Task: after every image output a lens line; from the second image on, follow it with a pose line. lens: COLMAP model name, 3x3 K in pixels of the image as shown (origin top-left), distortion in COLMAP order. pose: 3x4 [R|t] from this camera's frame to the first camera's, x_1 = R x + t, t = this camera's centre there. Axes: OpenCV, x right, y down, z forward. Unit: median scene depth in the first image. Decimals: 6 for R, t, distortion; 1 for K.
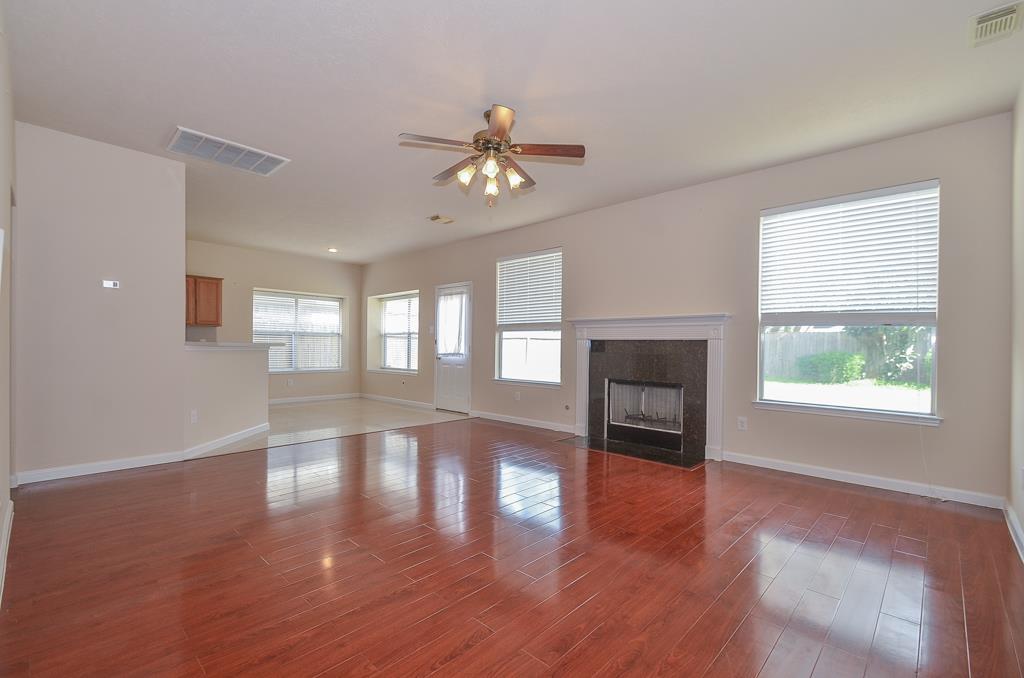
lens RADIAL K [[447.9, 0, 502.2], [0, 447.9, 346.6], [0, 0, 1]] dist [0.016245, 0.000134]
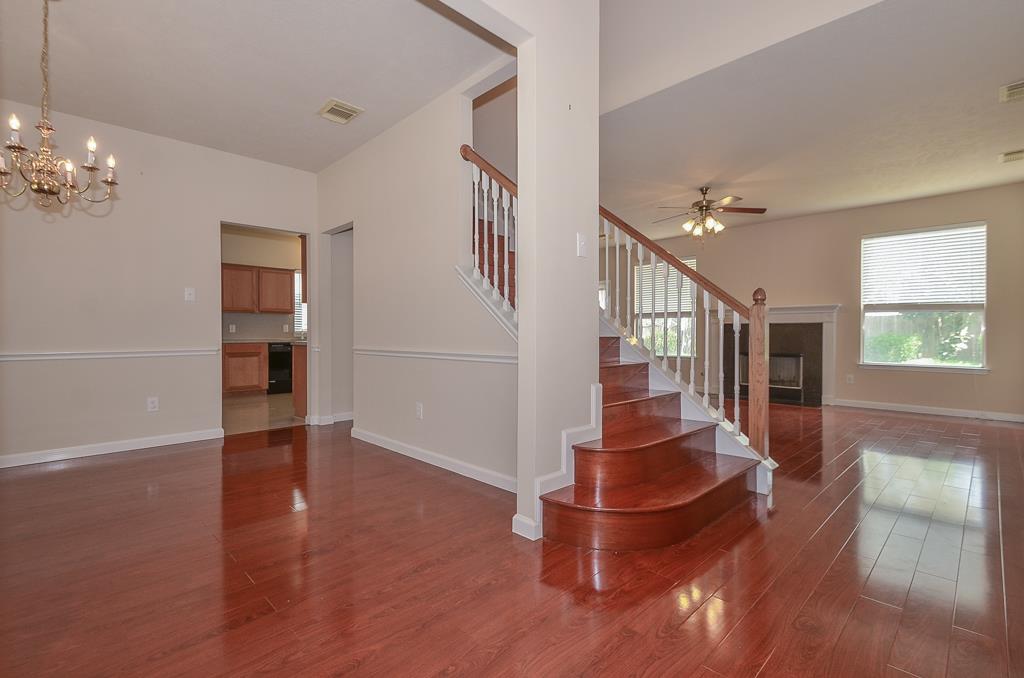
lens RADIAL K [[457.3, 0, 510.8], [0, 457.3, 331.7], [0, 0, 1]] dist [0.011812, -0.000318]
pose [[0.999109, -0.008004, -0.041440, -0.289641], [0.007898, 0.999965, -0.002728, 0.005880], [0.041460, 0.002398, 0.999137, -0.312256]]
